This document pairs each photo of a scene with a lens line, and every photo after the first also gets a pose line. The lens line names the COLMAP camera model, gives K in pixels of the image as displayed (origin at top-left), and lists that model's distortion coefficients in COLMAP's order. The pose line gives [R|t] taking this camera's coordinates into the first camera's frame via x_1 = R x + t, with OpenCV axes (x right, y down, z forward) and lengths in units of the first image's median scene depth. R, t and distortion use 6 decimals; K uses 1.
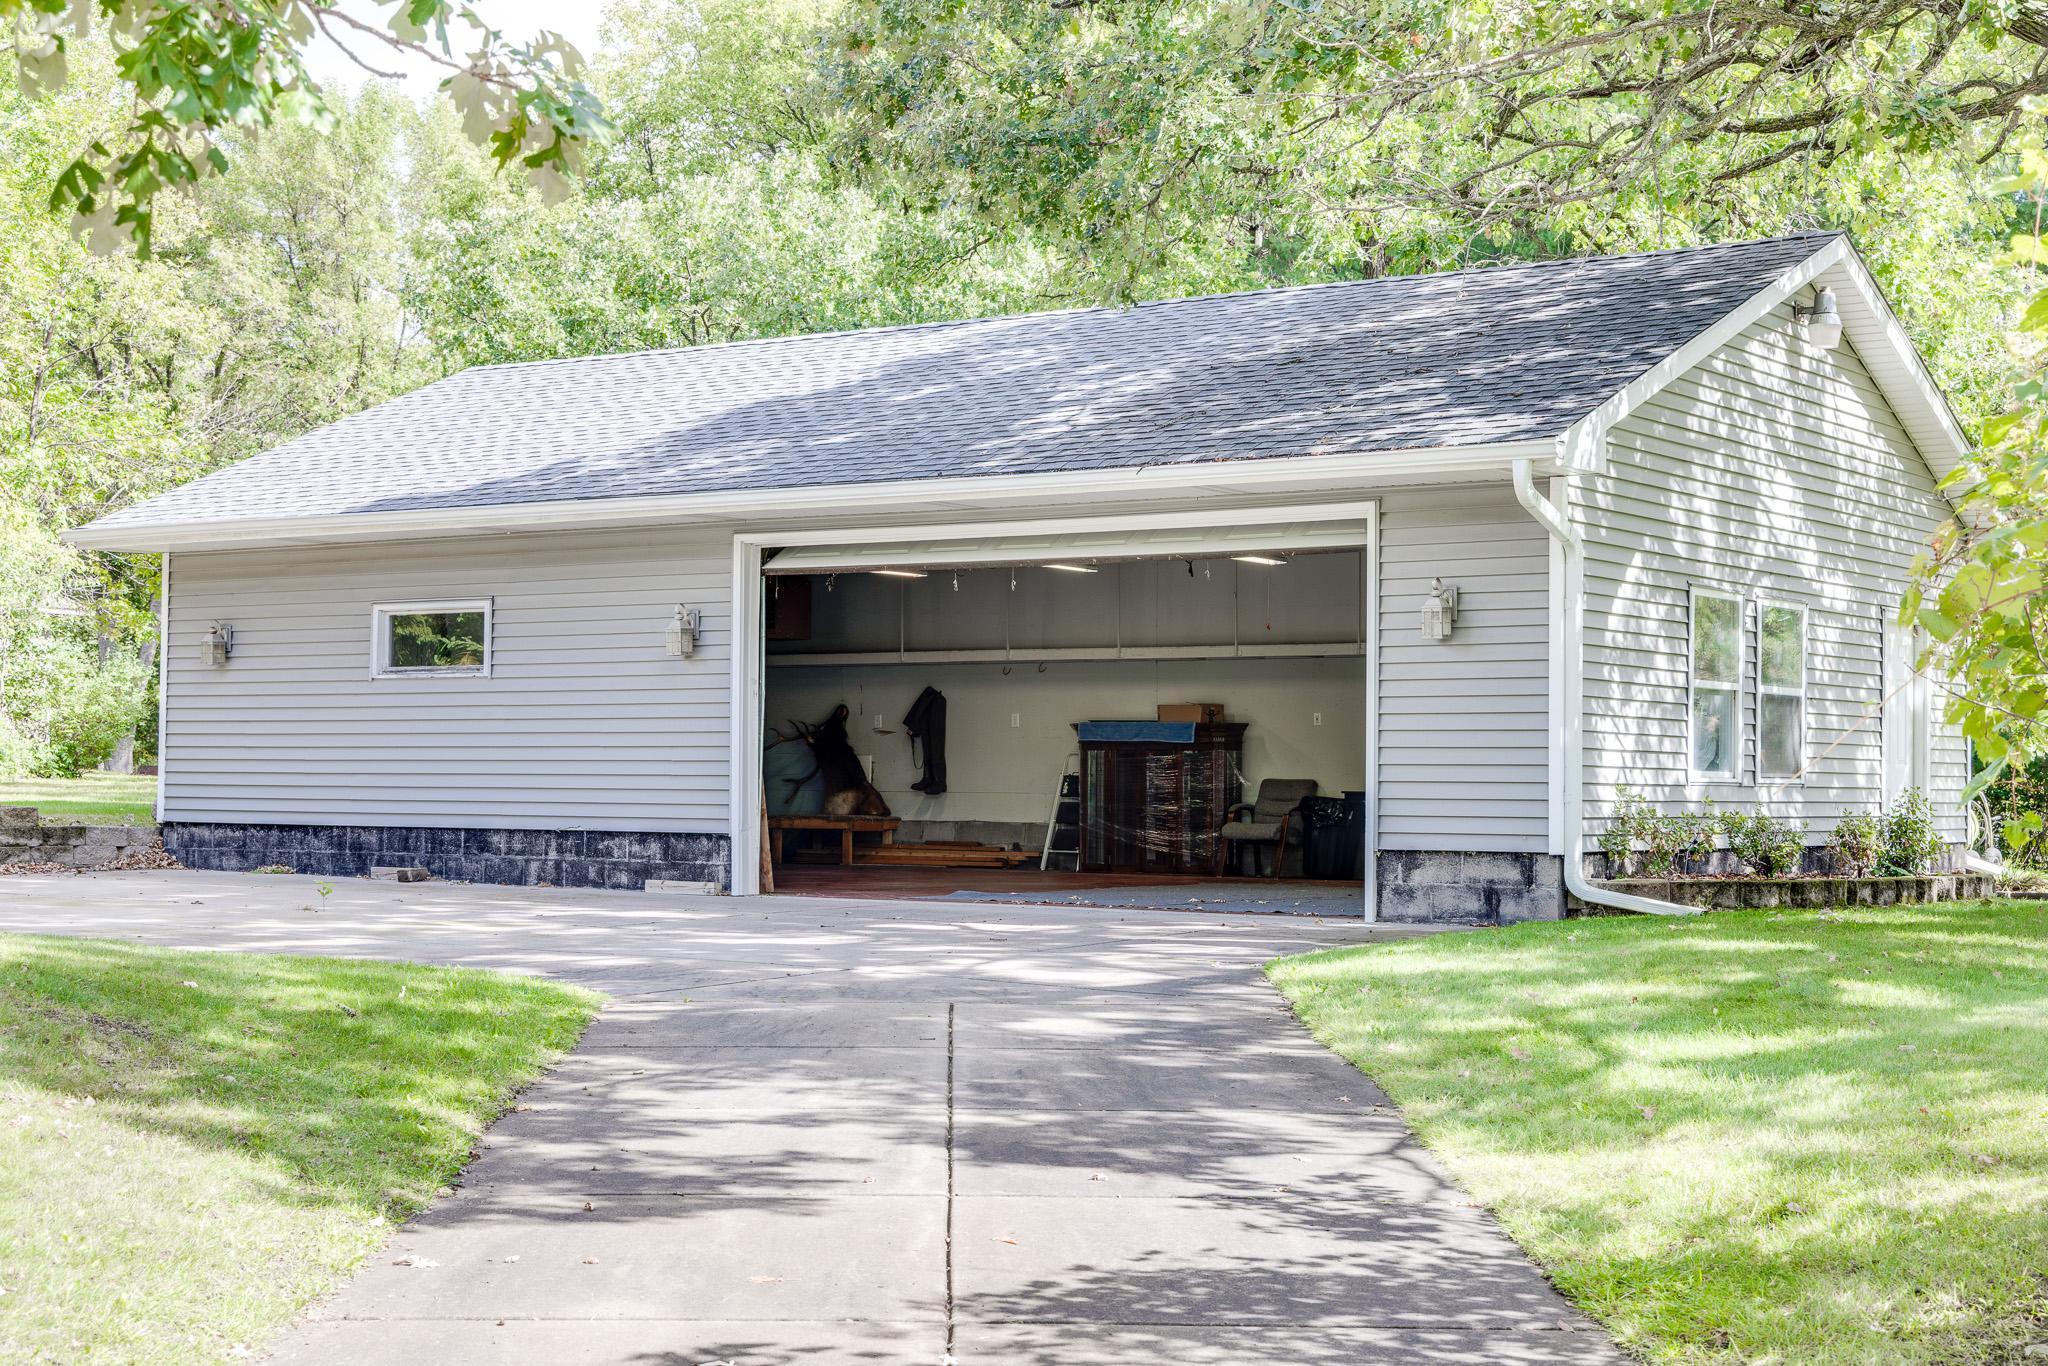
lens RADIAL K [[3202.0, 0, 1024.0], [0, 3202.0, 683.0], [0, 0, 1]] dist [0.048707, 0.007058]
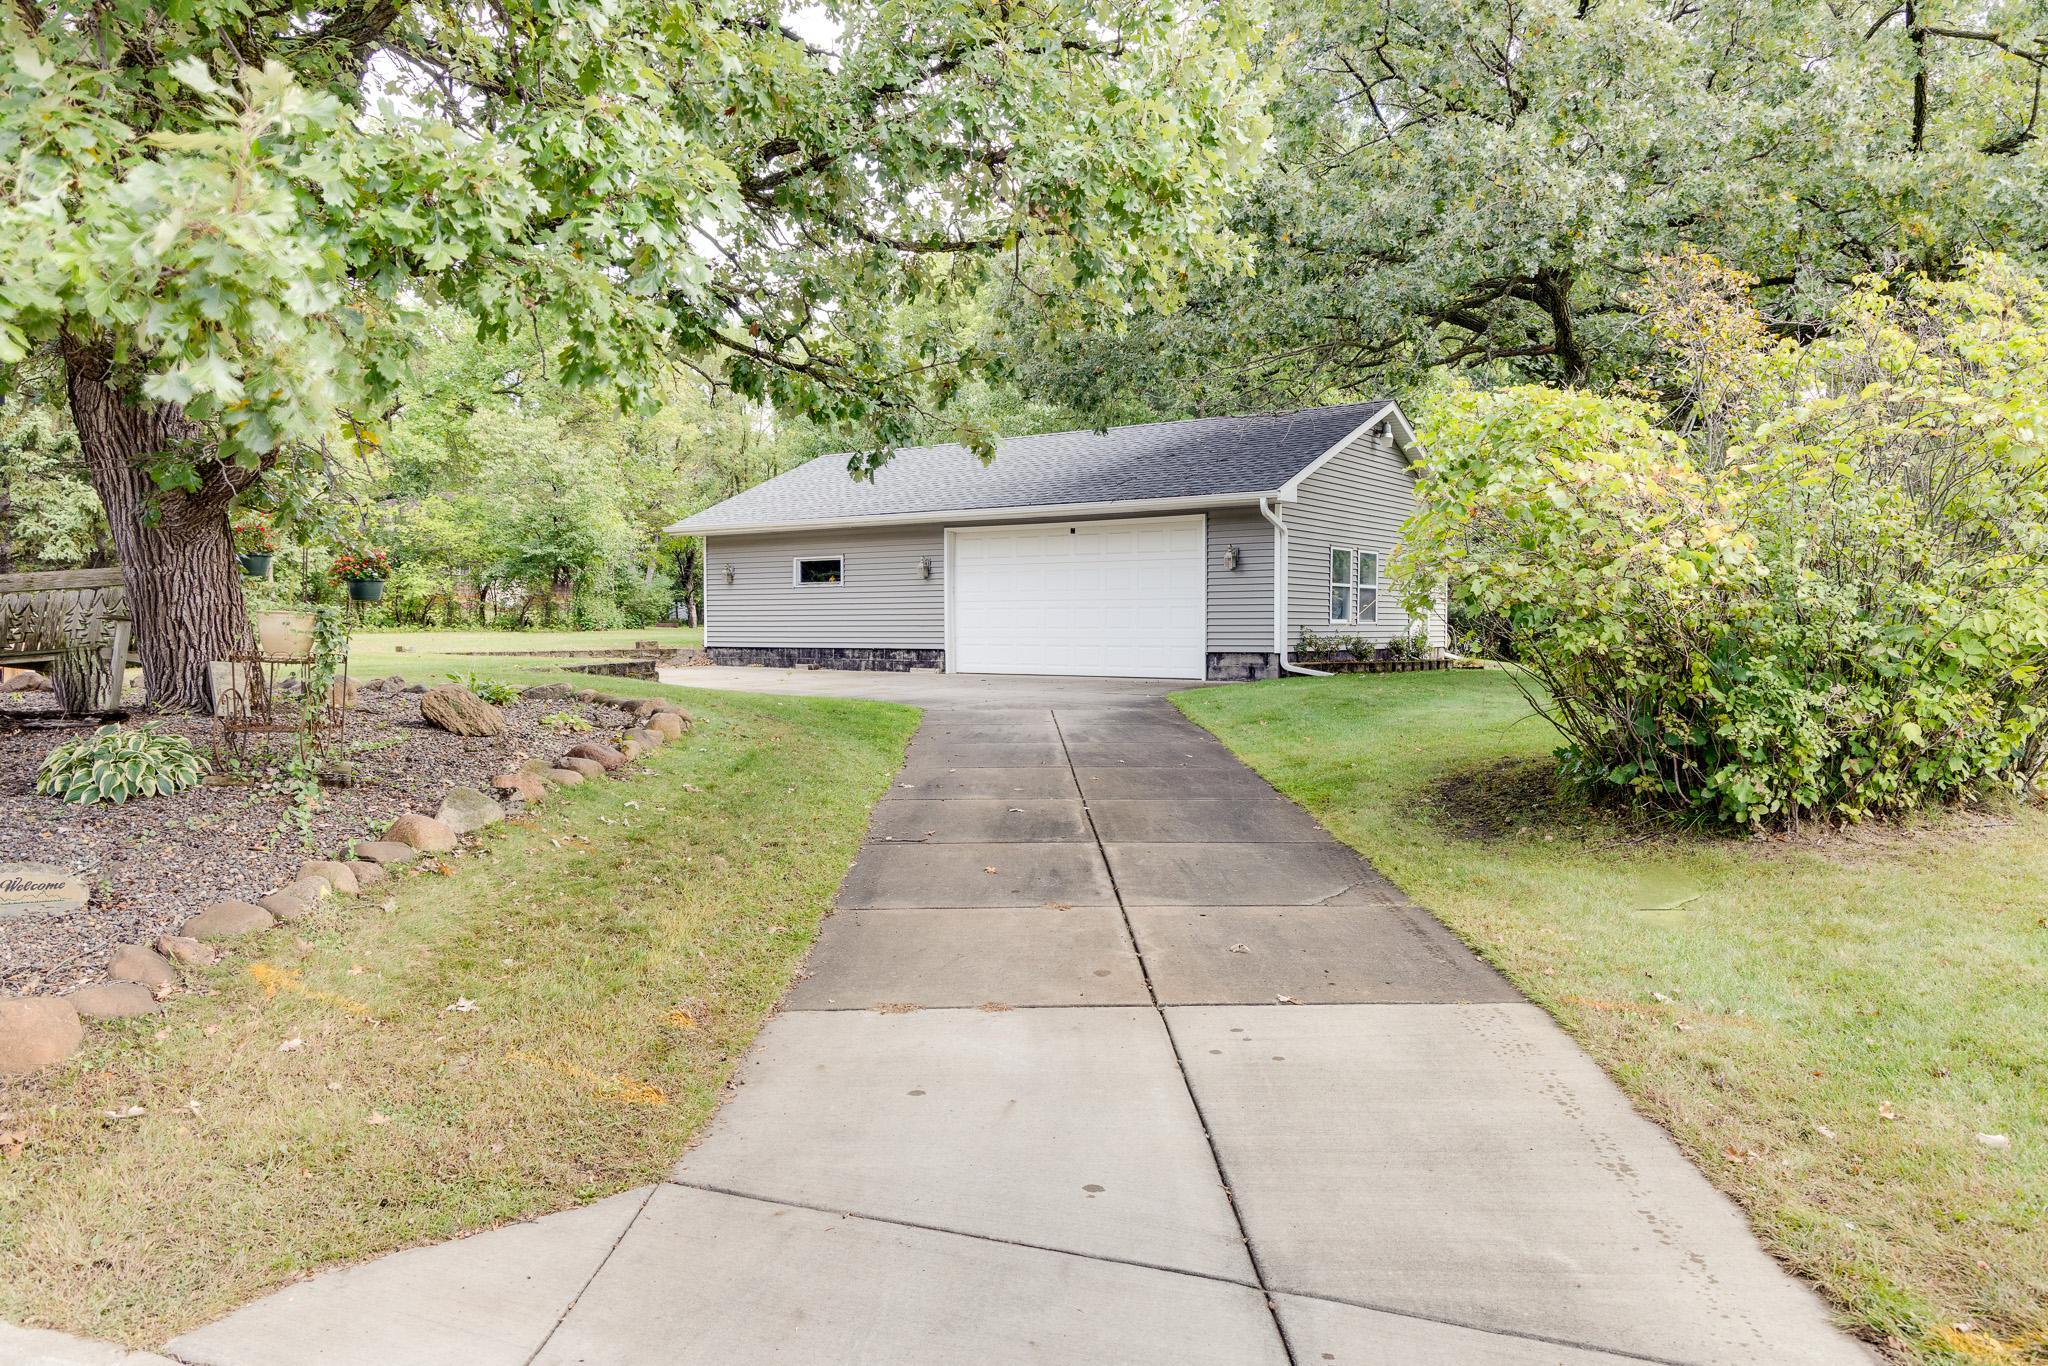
lens RADIAL K [[1413.4, 0, 1032.5], [0, 1413.4, 663.6], [0, 0, 1]] dist [0.014762, 0.005759]
pose [[0.999906, -0.011081, -0.008027, -0.016946], [0.011522, 0.998295, 0.057220, -0.004033], [0.007380, -0.057307, 0.998329, -0.107627]]
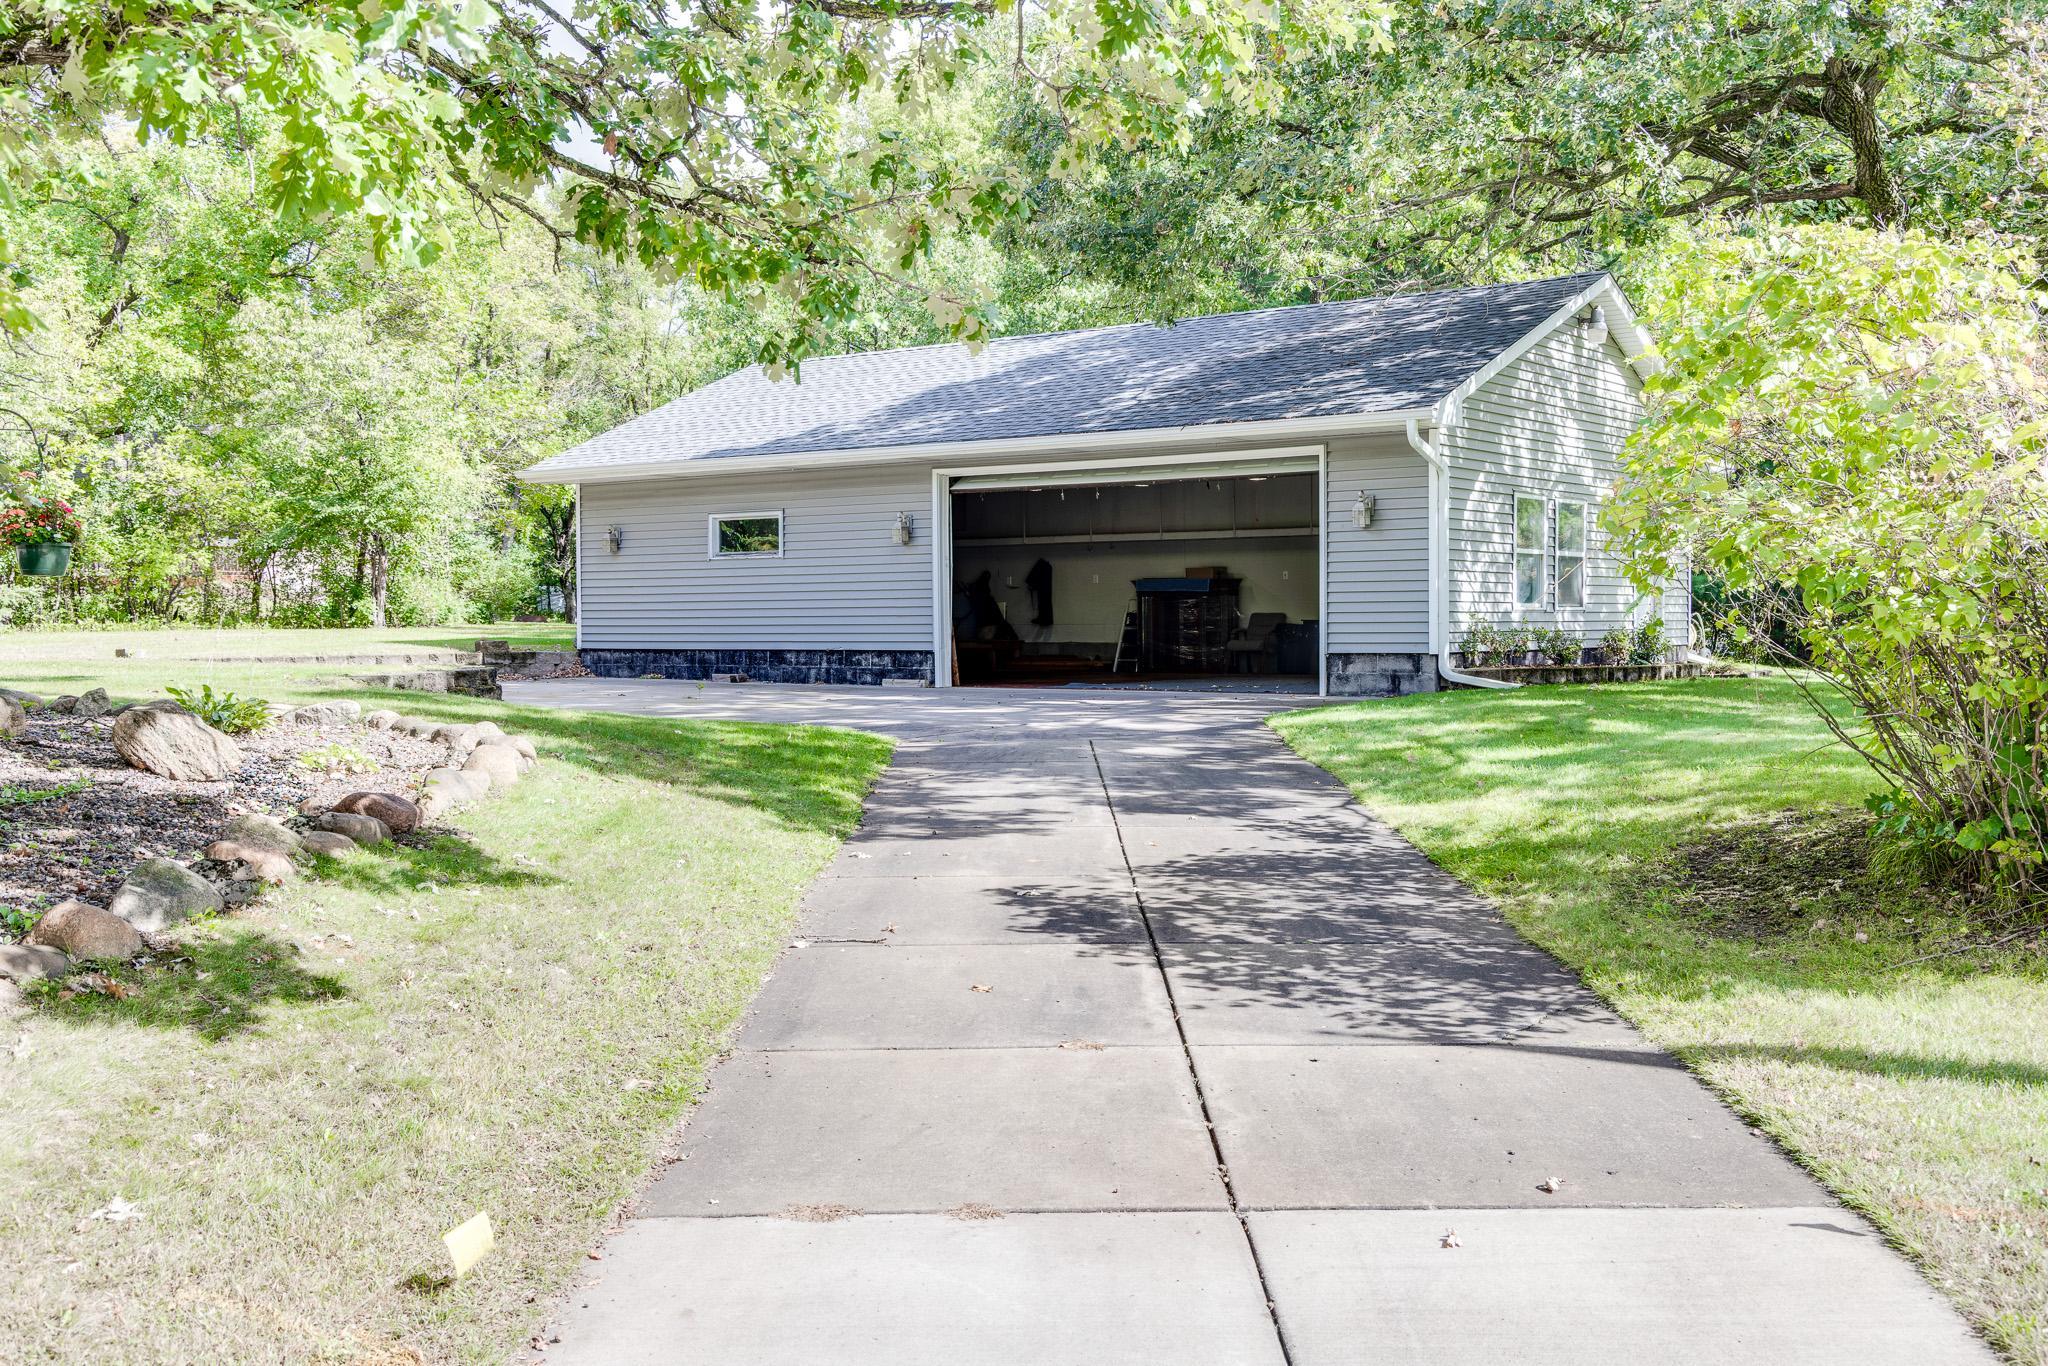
lens RADIAL K [[2095.4, 0, 1032.7], [0, 2095.4, 662.0], [0, 0, 1]] dist [0.020556, -0.022598]
pose [[0.999554, -0.014493, -0.026120, -0.013932], [0.015817, 0.998563, 0.051196, -0.001806], [0.025340, -0.051586, 0.998347, -0.092582]]
